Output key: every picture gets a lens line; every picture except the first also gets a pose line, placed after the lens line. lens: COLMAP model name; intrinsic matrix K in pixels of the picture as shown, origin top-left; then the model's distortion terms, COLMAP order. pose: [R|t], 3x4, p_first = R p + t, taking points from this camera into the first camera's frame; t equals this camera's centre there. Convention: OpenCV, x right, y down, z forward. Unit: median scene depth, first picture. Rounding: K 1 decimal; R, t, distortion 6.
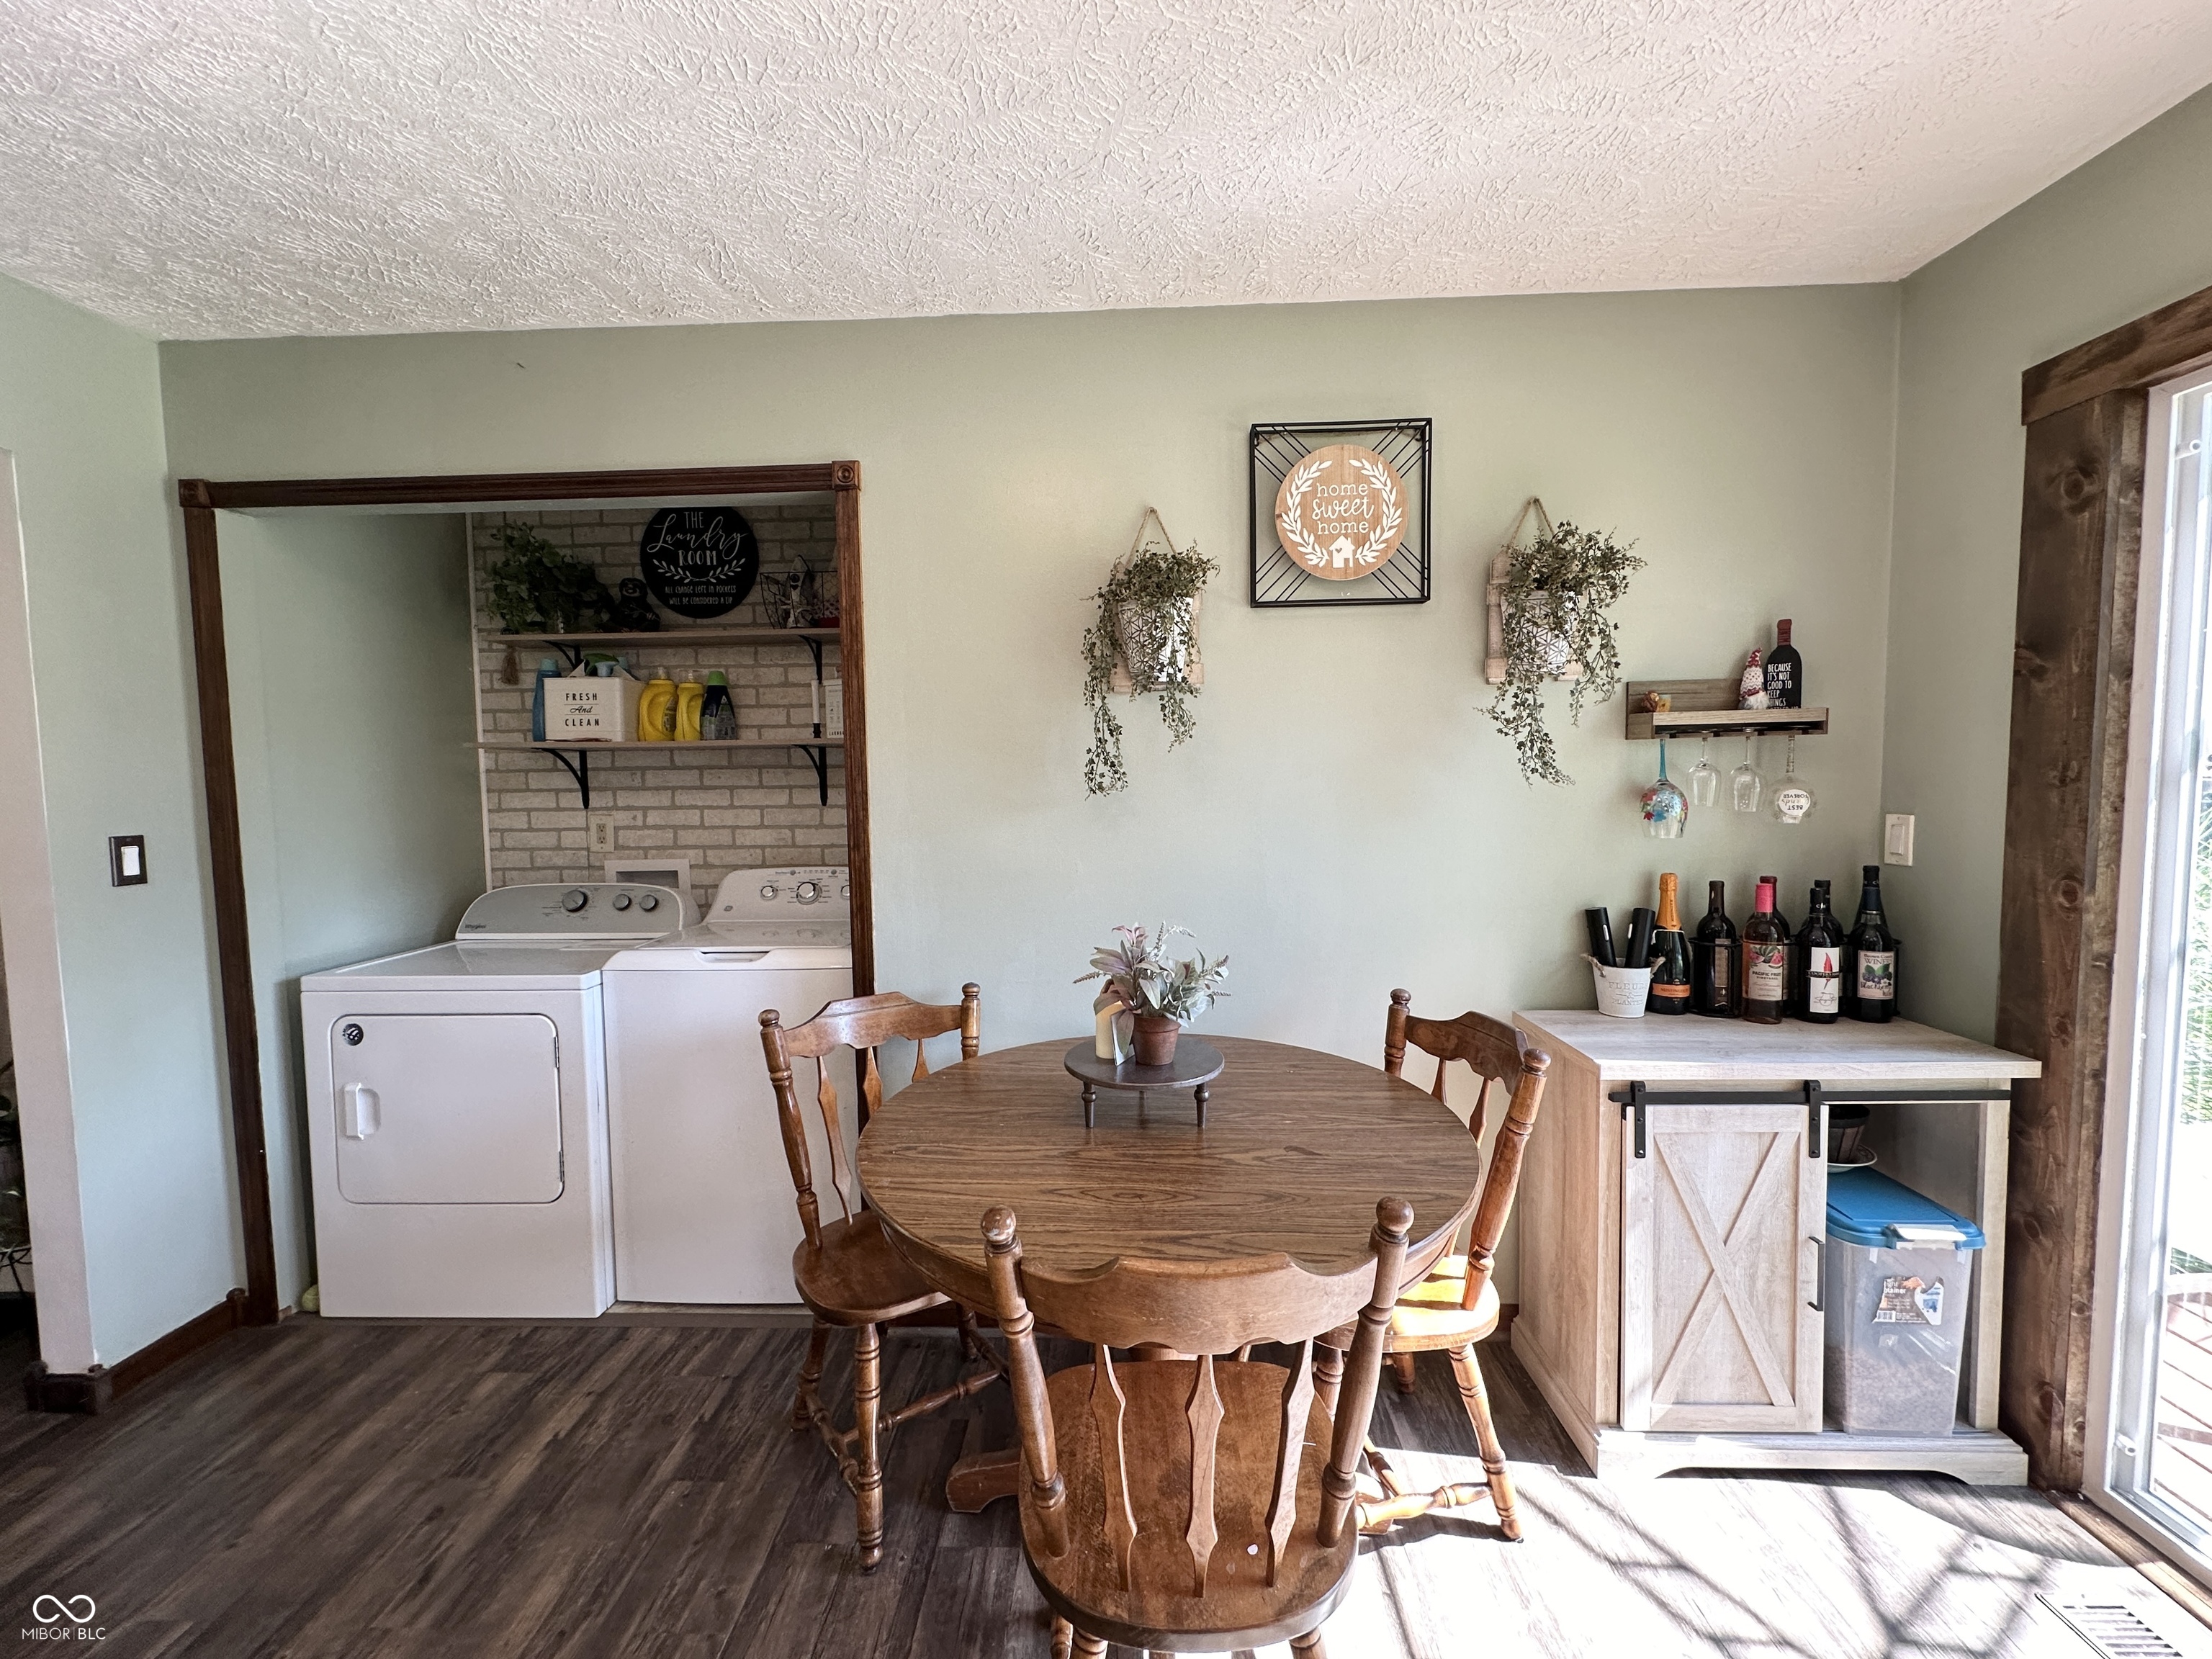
lens RADIAL K [[879.6, 0, 1106.6], [0, 879.6, 832.3], [0, 0, 1]] dist [-0.001053, -0.000240]
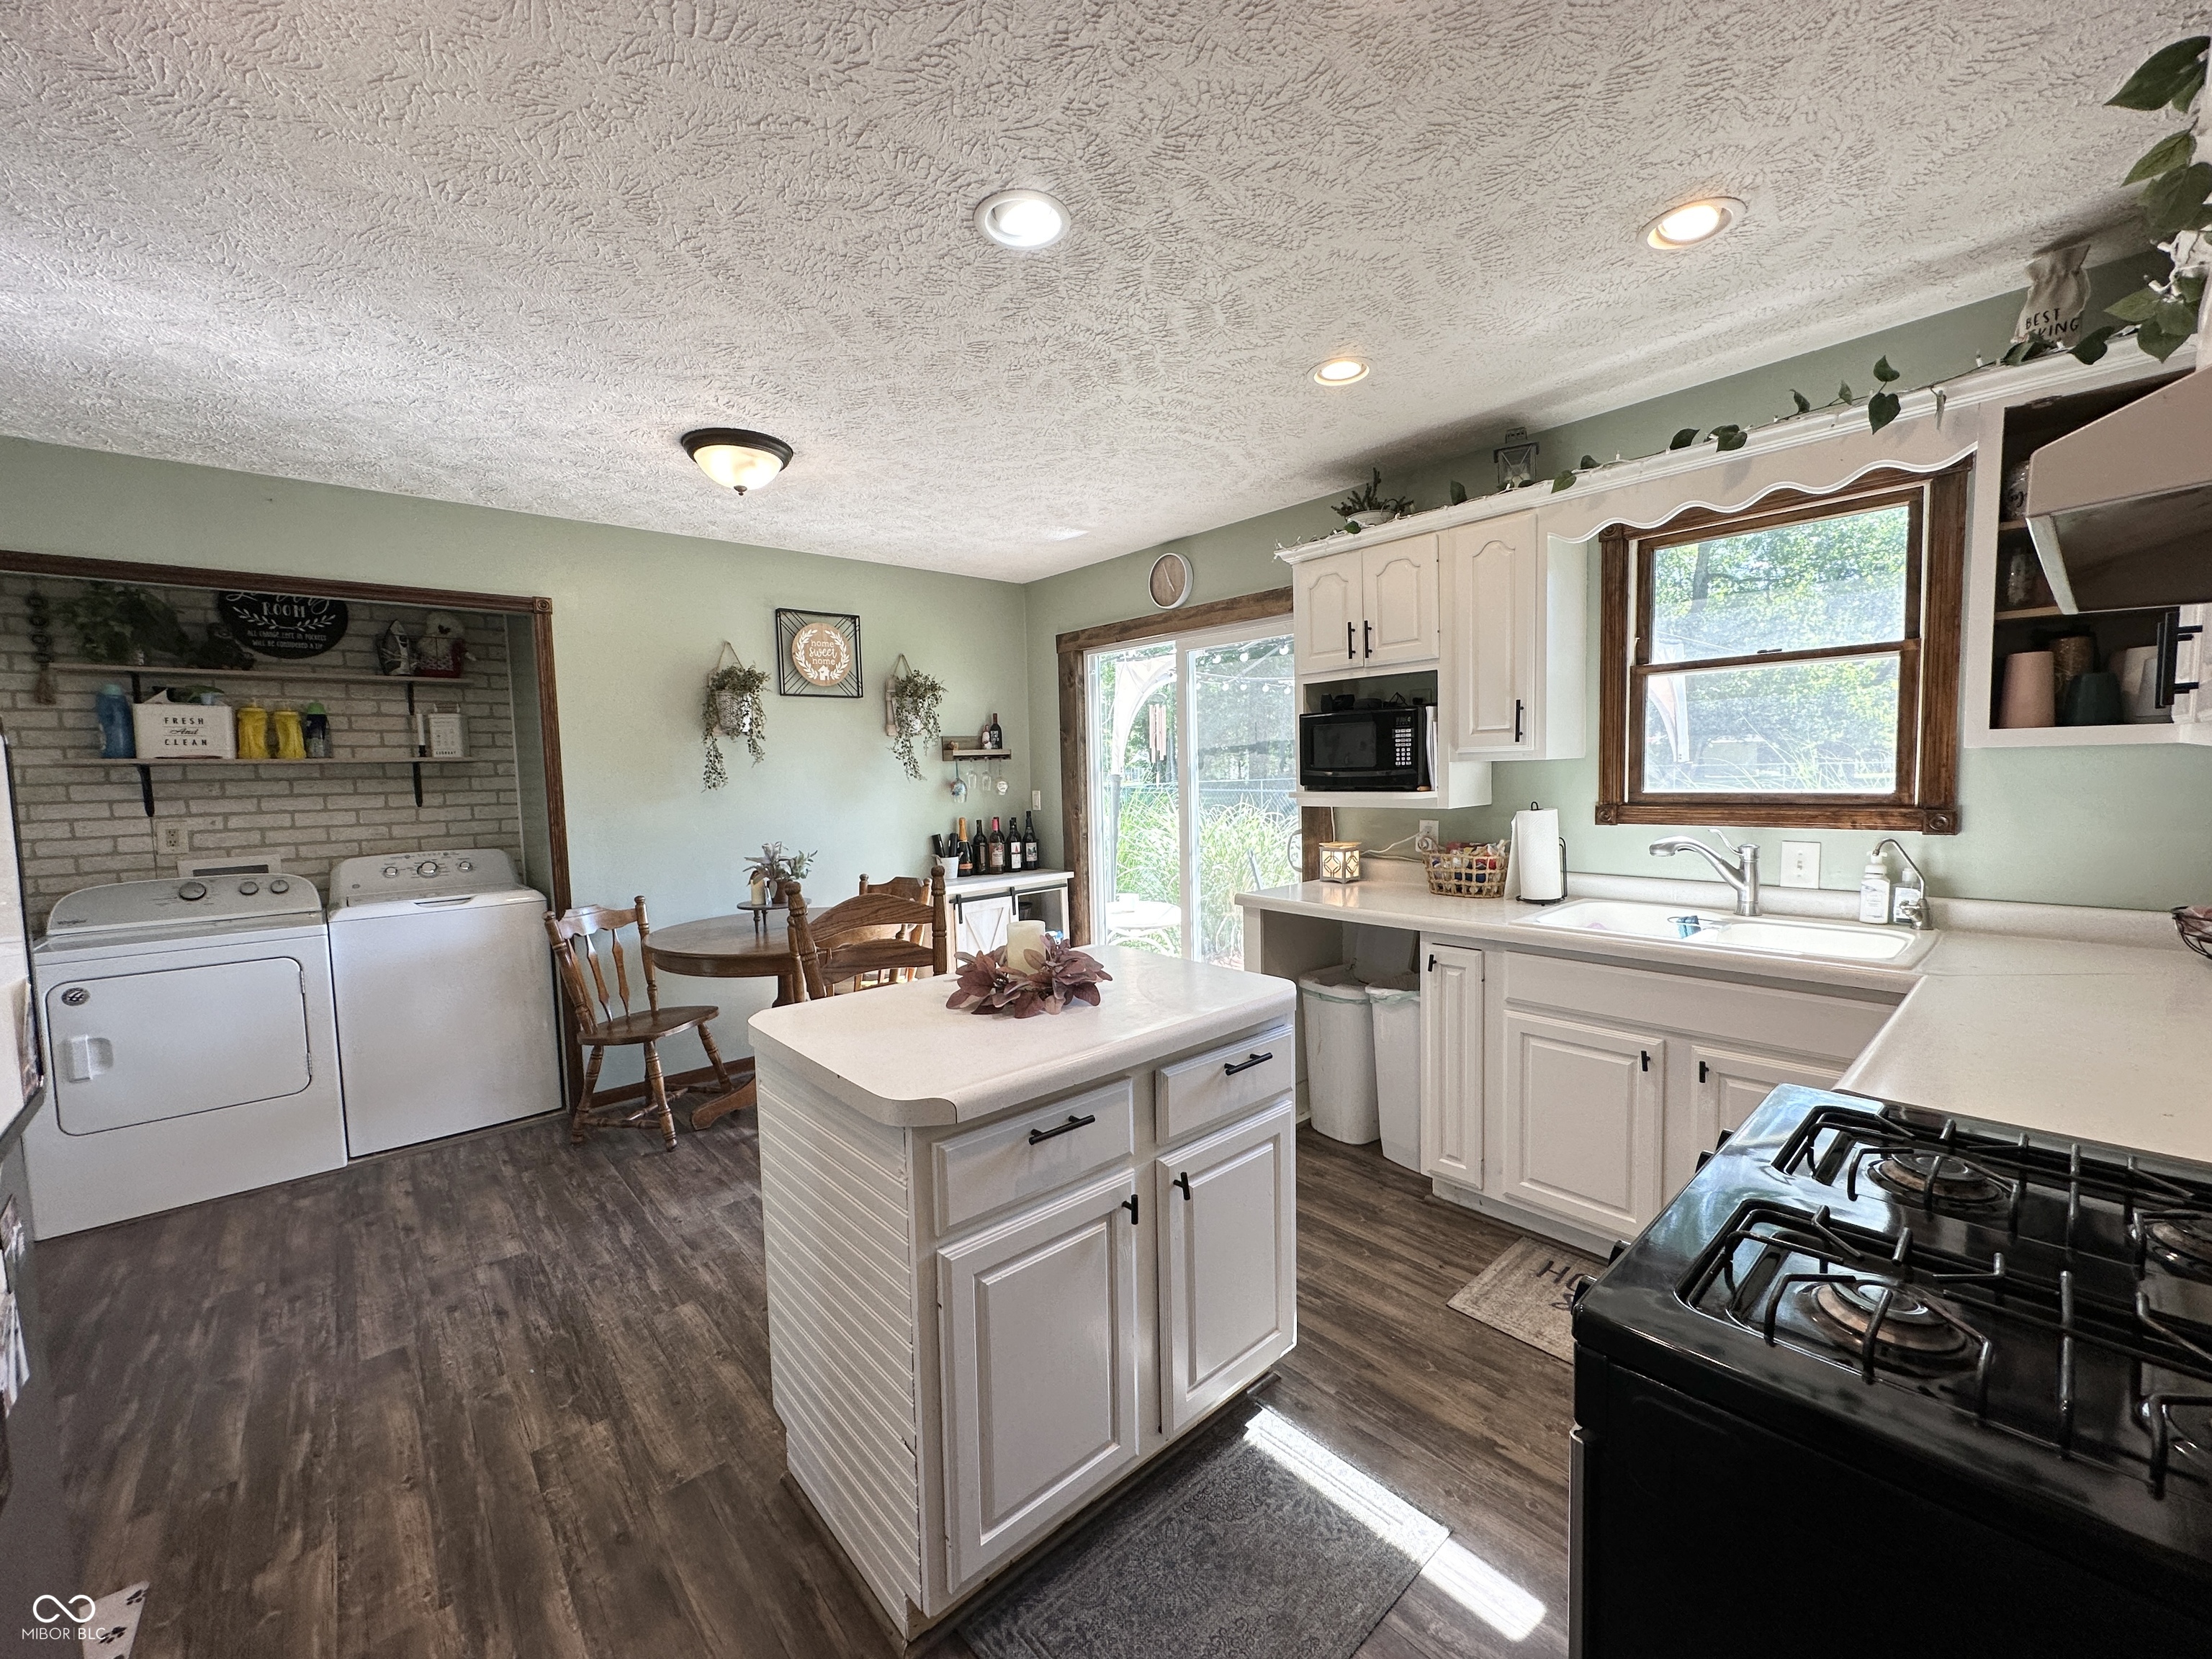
lens RADIAL K [[879.6, 0, 1102.7], [0, 879.6, 830.1], [0, 0, 1]] dist [-0.001053, -0.000240]
pose [[0.729395, -0.052064, 0.682109, -0.706840], [0.059404, 0.998154, 0.012665, 0.073409], [-0.681509, 0.031282, 0.731141, -0.997389]]
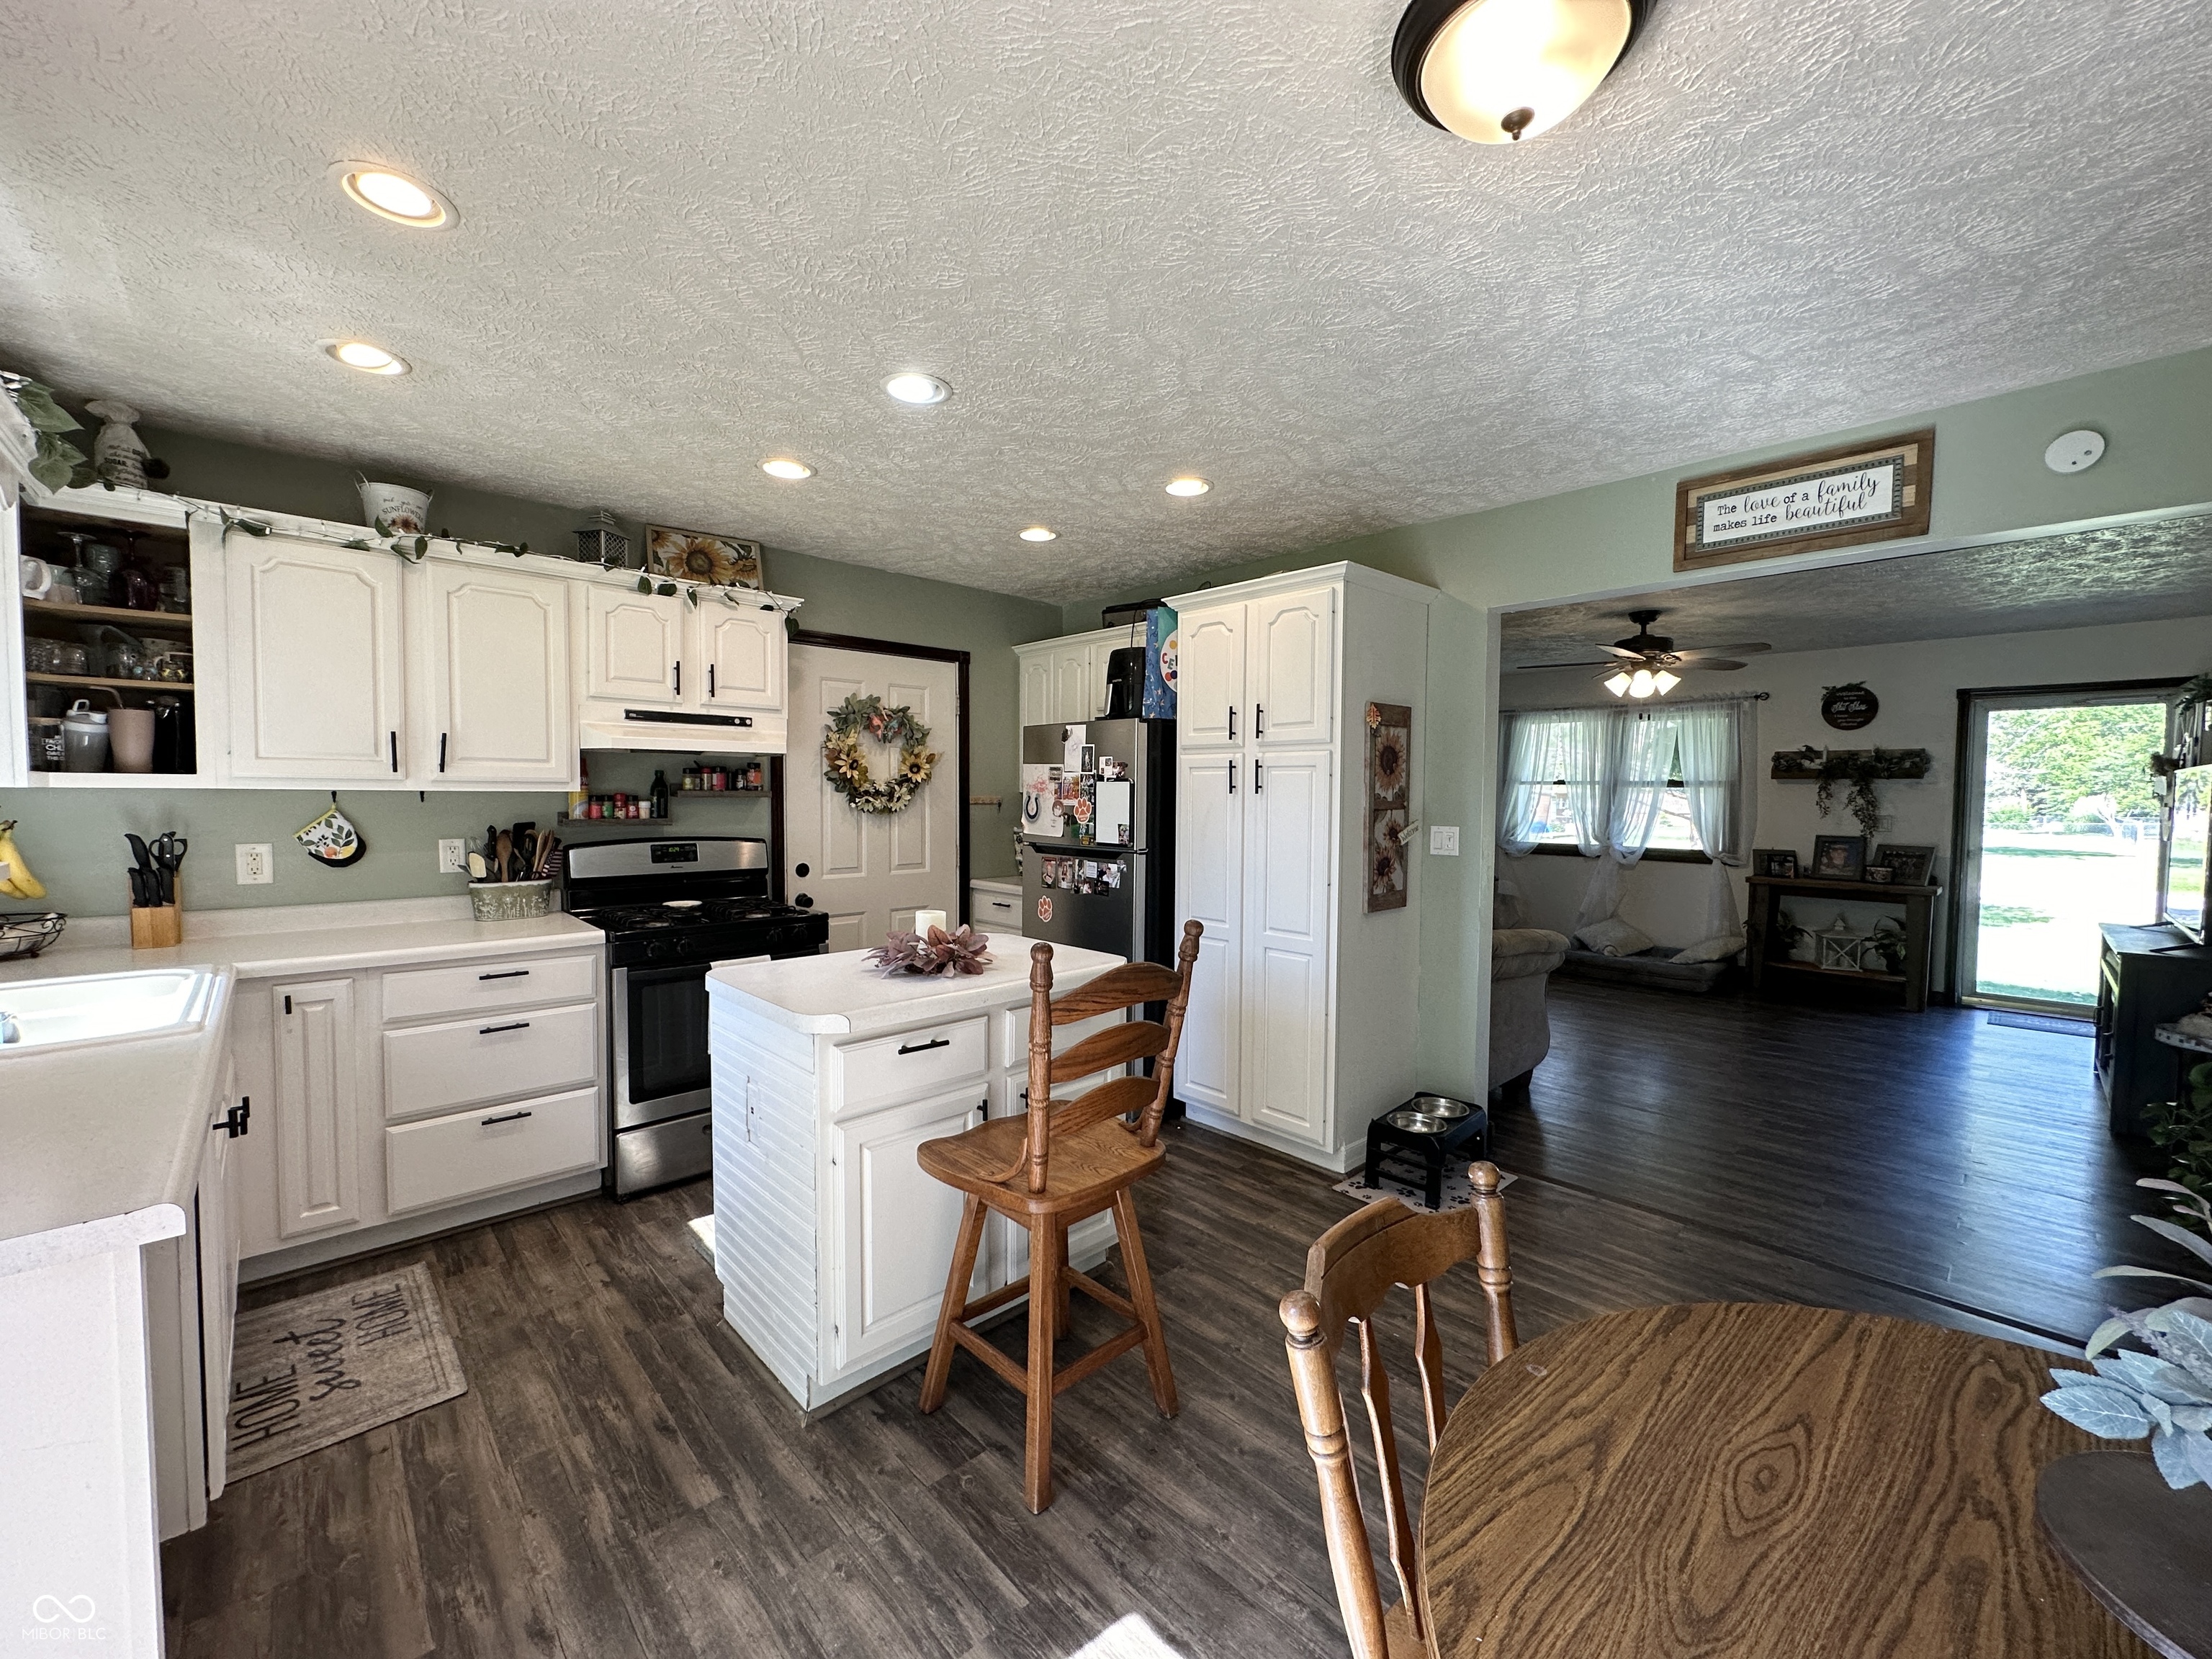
lens RADIAL K [[879.6, 0, 1103.7], [0, 879.6, 828.2], [0, 0, 1]] dist [-0.001053, -0.000240]
pose [[-0.704261, 0.039766, -0.708826, 0.510998], [-0.043579, 0.994126, 0.099070, -0.058704], [0.708602, 0.100661, -0.698391, 0.688785]]
